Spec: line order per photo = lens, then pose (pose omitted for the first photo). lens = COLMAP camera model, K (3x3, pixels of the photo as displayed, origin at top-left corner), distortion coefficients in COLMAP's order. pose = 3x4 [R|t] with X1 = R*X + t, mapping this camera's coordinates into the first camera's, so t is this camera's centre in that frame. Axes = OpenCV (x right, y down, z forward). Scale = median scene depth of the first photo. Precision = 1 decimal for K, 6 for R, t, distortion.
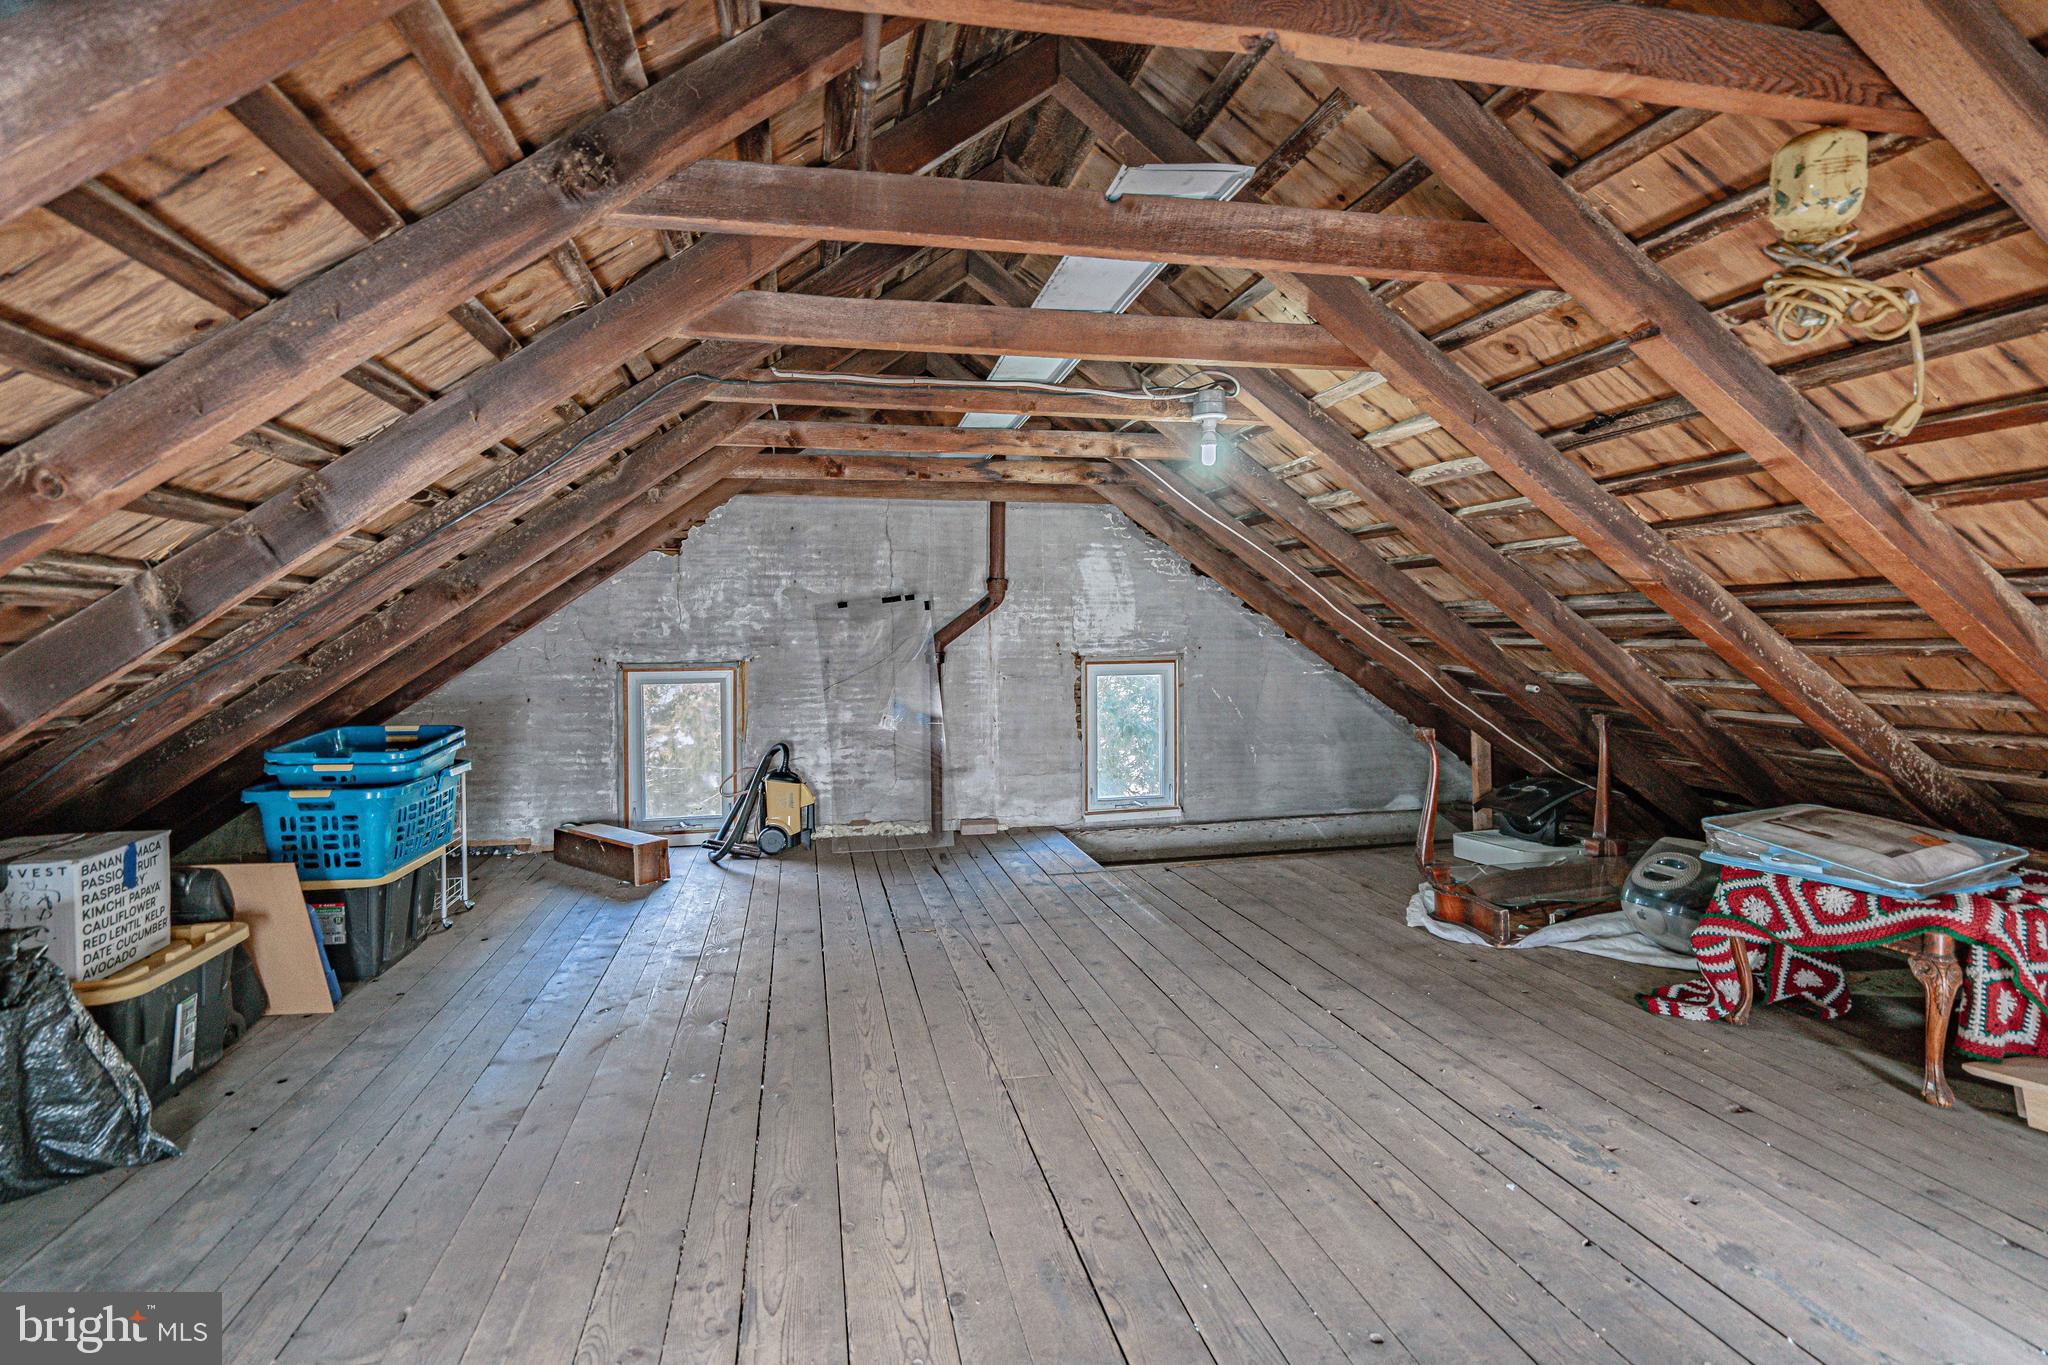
lens RADIAL K [[929.9, 0, 1021.8], [0, 929.9, 669.9], [0, 0, 1]] dist [-0.006758, 0.001946]
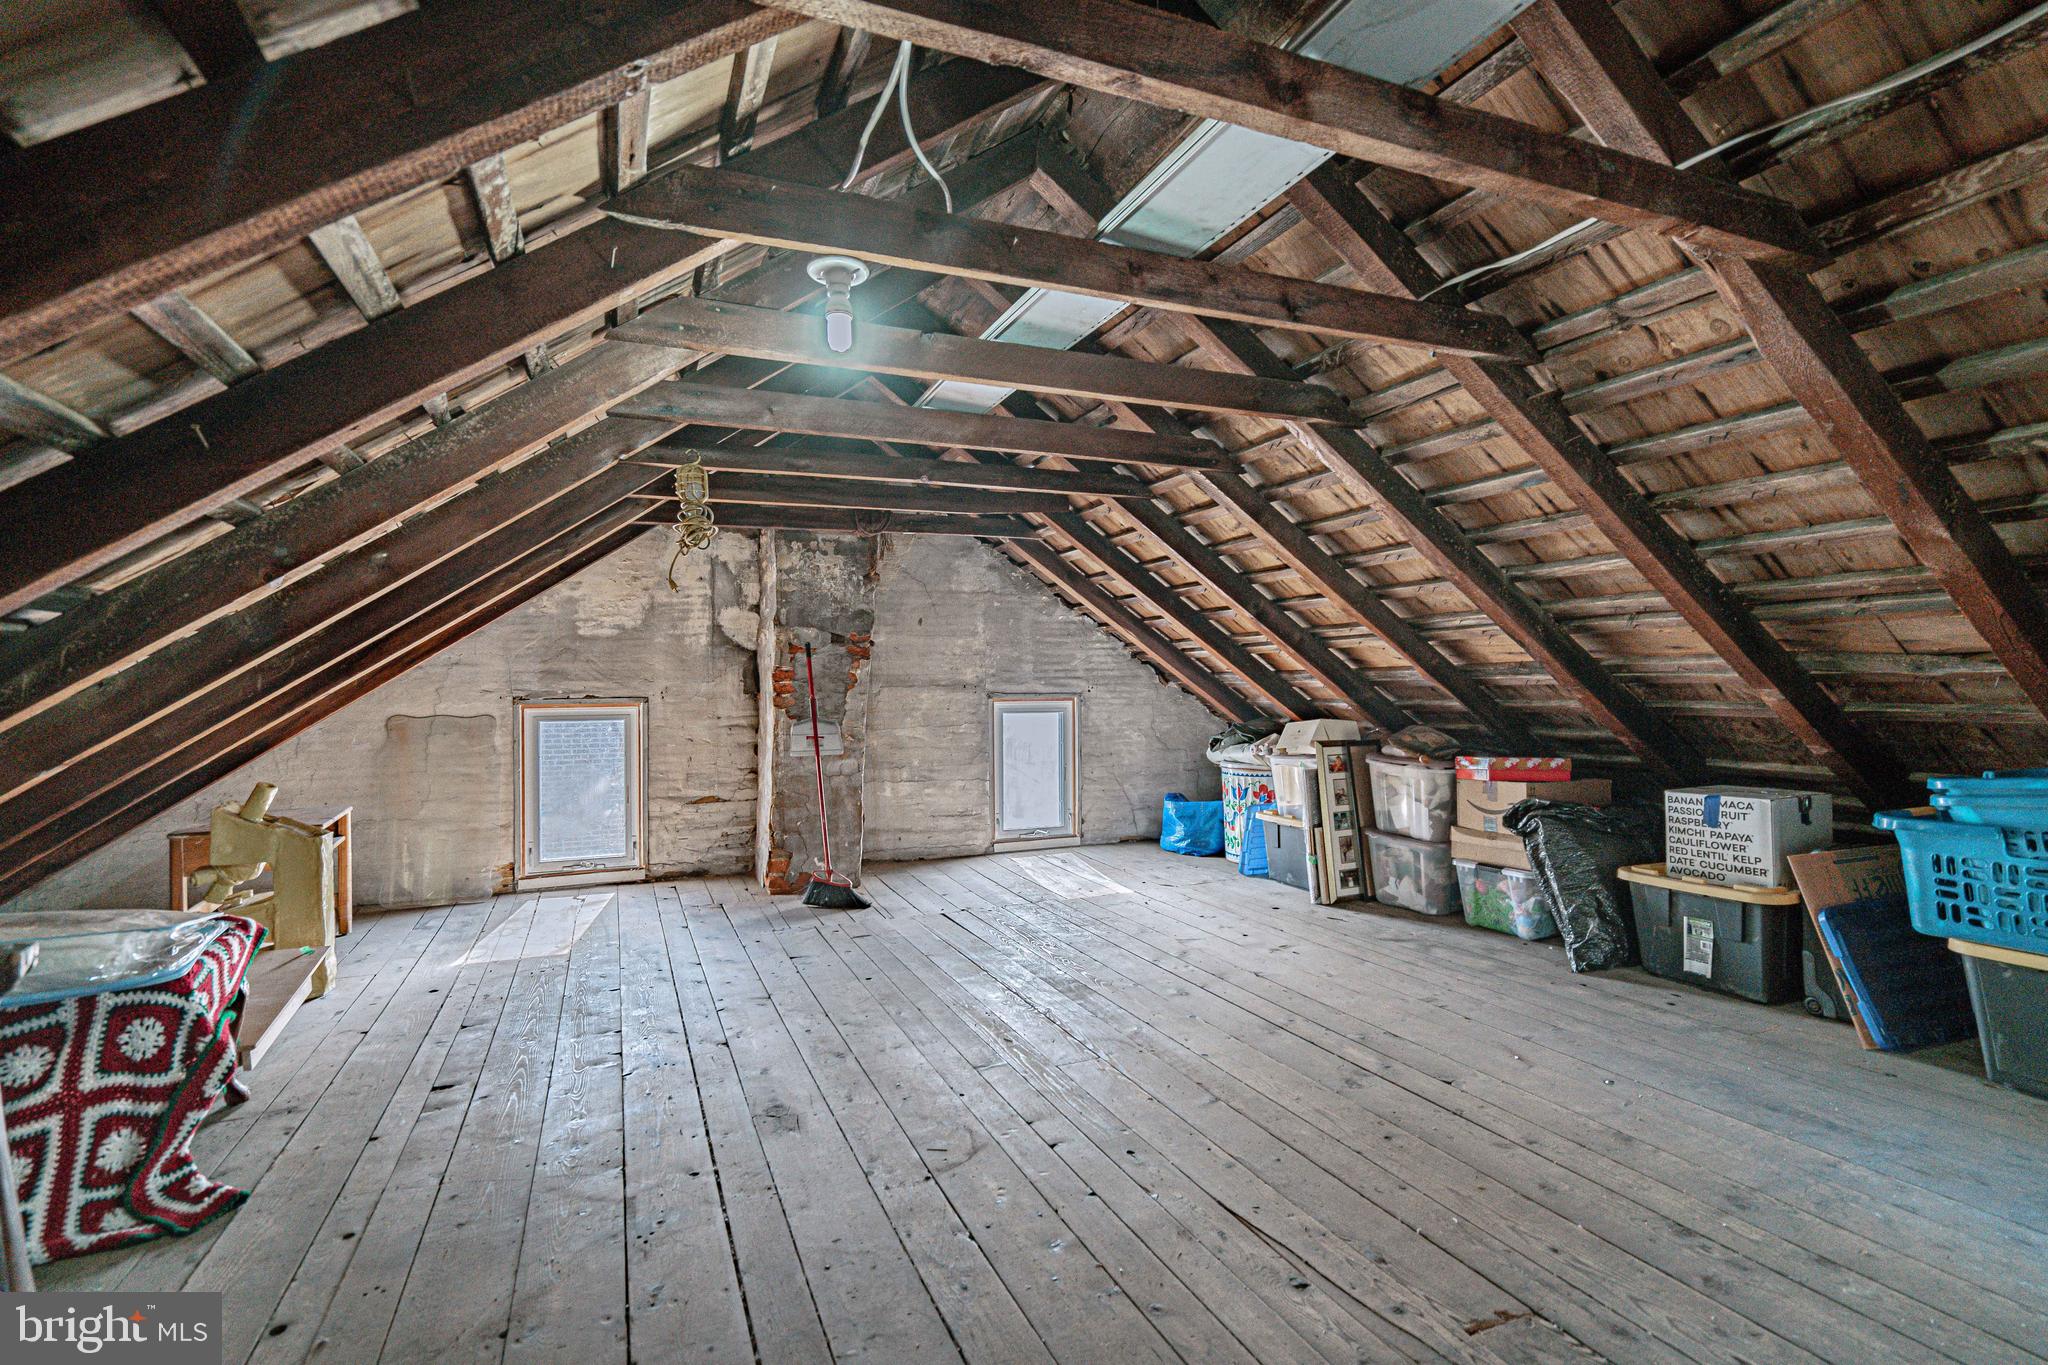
lens RADIAL K [[929.9, 0, 1023.0], [0, 929.9, 678.1], [0, 0, 1]] dist [-0.006758, 0.001946]
pose [[-0.984284, 0.022575, -0.175143, 0.260762], [0.017556, 0.999391, 0.030152, -0.040417], [0.175717, 0.026604, -0.984081, 2.138765]]
